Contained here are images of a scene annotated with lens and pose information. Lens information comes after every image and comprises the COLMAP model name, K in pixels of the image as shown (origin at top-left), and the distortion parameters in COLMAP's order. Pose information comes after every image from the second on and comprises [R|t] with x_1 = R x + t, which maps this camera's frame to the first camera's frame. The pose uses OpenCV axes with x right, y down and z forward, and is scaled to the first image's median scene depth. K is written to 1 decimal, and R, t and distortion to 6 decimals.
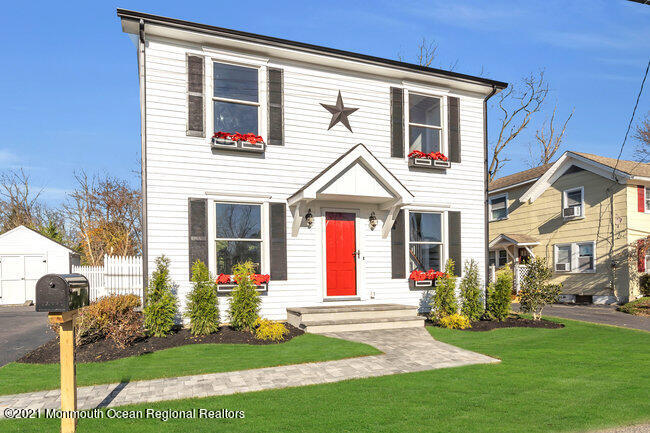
lens RADIAL K [[313.7, 0, 285.6], [0, 313.7, 221.3], [0, 0, 1]] dist [-0.002820, -0.000196]
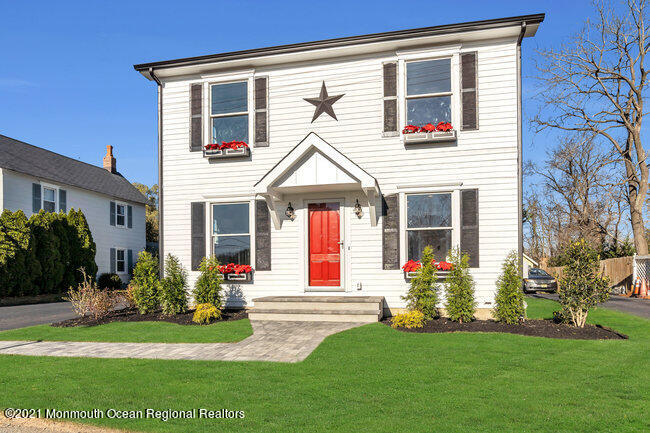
lens RADIAL K [[297.7, 0, 357.9], [0, 297.7, 218.3], [0, 0, 1]] dist [-0.001490, 0.000033]
pose [[0.913733, -0.067508, -0.400667, 0.669972], [0.068906, 0.997563, -0.010937, 0.039440], [0.400429, -0.017614, 0.916159, 0.180931]]
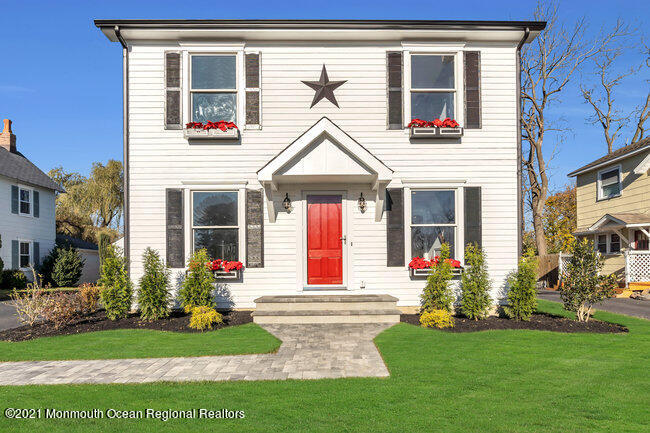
lens RADIAL K [[293.9, 0, 329.7], [0, 293.9, 216.7], [0, 0, 1]] dist [-0.002441, 0.000340]
pose [[0.968167, -0.038349, -0.247349, 0.416080], [0.040731, 0.999160, 0.004520, 0.033541], [0.246967, -0.014450, 0.968916, 0.165671]]
